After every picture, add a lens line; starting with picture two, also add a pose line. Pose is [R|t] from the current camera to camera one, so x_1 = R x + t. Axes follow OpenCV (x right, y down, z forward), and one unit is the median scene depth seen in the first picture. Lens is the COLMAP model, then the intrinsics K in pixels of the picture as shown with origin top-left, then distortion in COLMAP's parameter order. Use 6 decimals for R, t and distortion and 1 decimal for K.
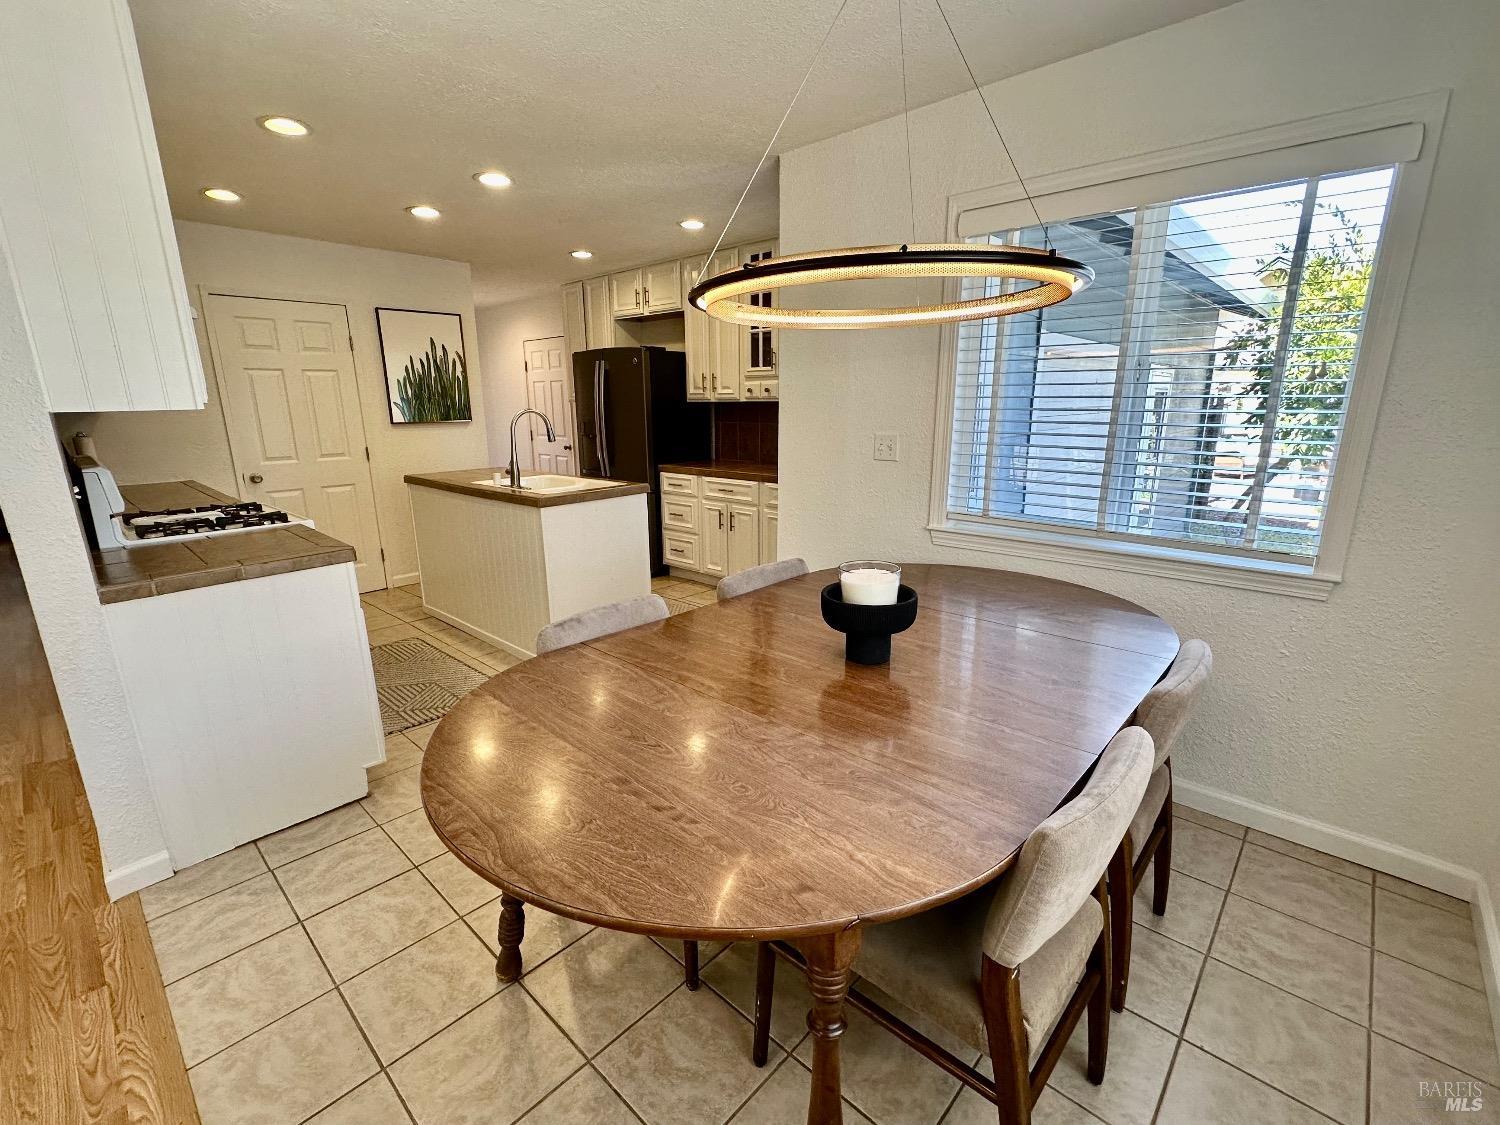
lens RADIAL K [[668.5, 0, 751.7], [0, 668.5, 568.6], [0, 0, 1]] dist [-0.004791, -0.000194]
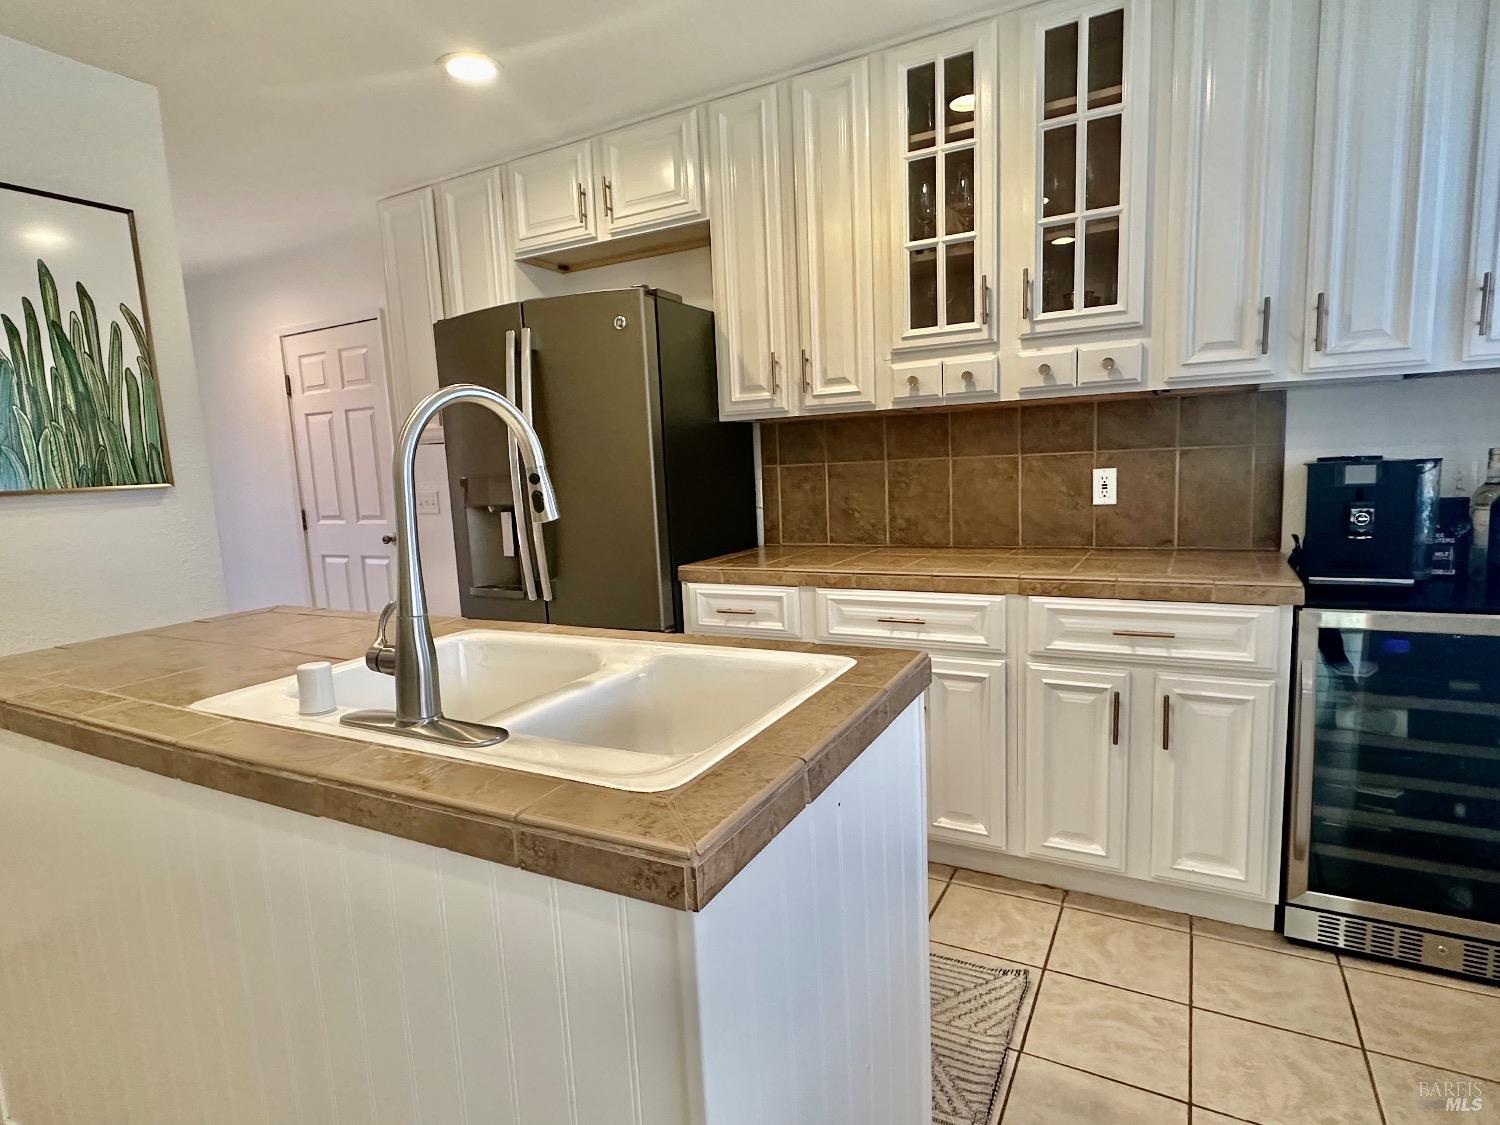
lens RADIAL K [[810.7, 0, 745.3], [0, 810.7, 571.3], [0, 0, 1]] dist [0.001719, 0.003283]
pose [[0.971332, -0.069777, 0.227256, -0.228708], [0.095779, 0.989800, -0.105466, -0.100084], [-0.217579, 0.124209, 0.968107, 0.527714]]
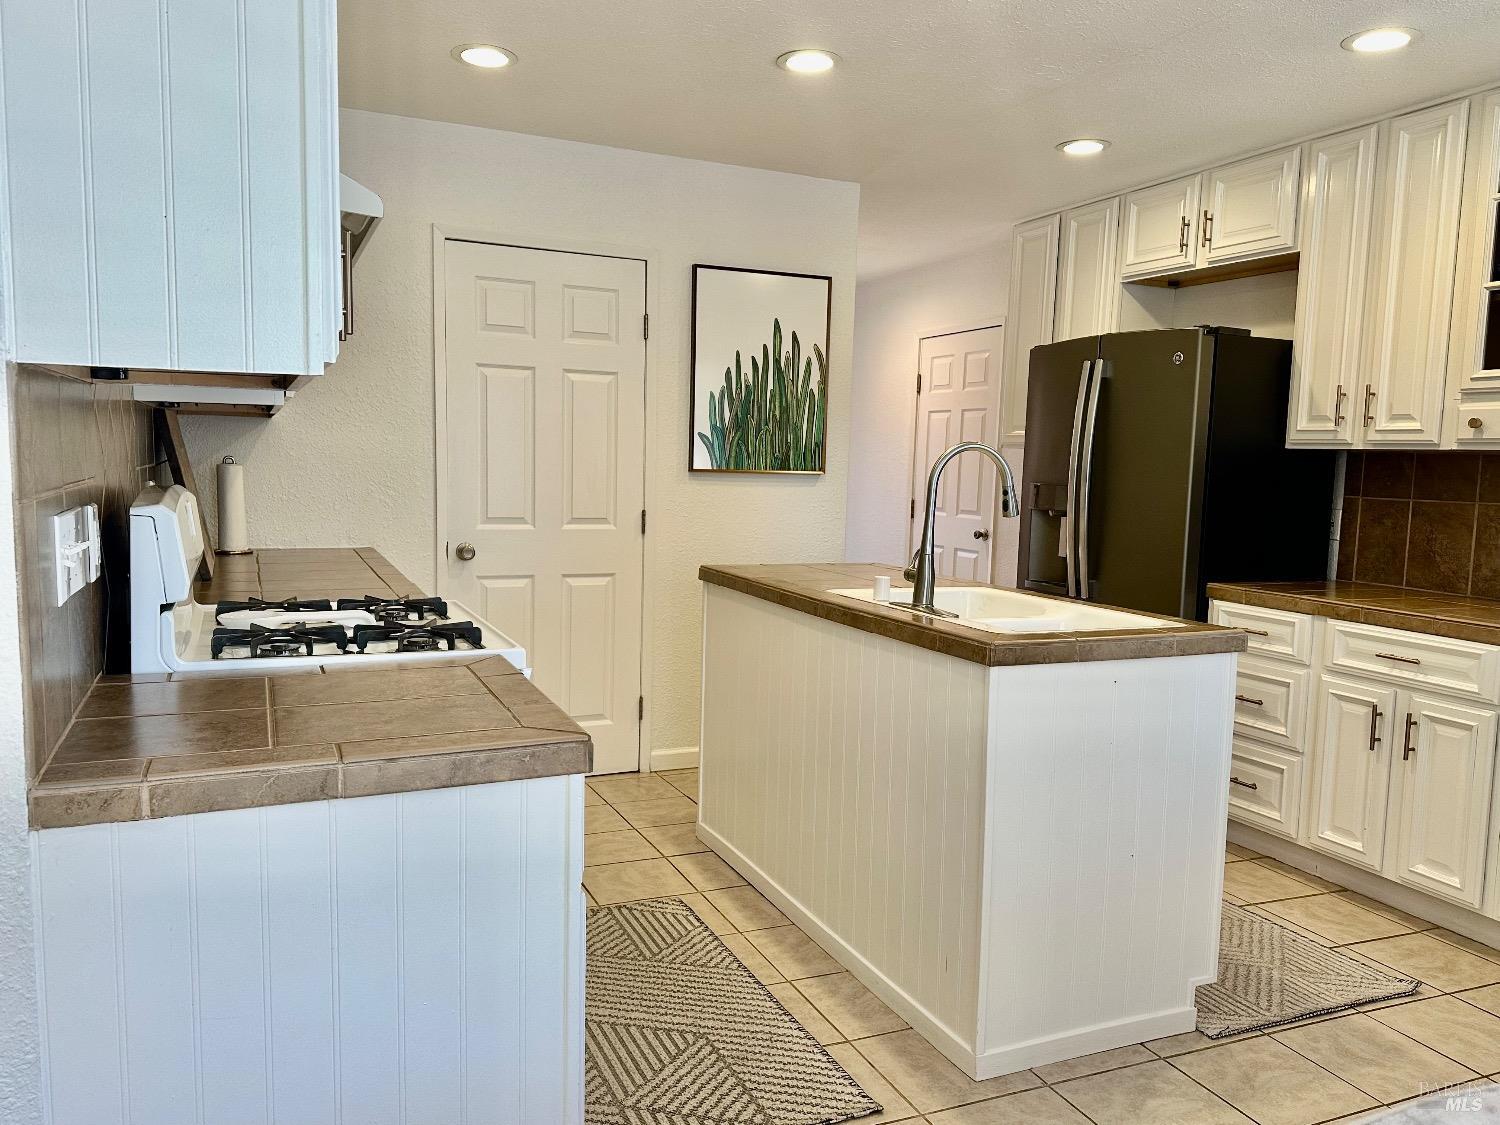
lens RADIAL K [[1145.5, 0, 720.8], [0, 1145.5, 580.4], [0, 0, 1]] dist [0.033506, -0.031839]
pose [[0.901747, 0.076842, -0.425380, -0.111435], [-0.137551, 0.983930, -0.113851, -0.025780], [0.409795, 0.161176, 0.897825, 0.184255]]
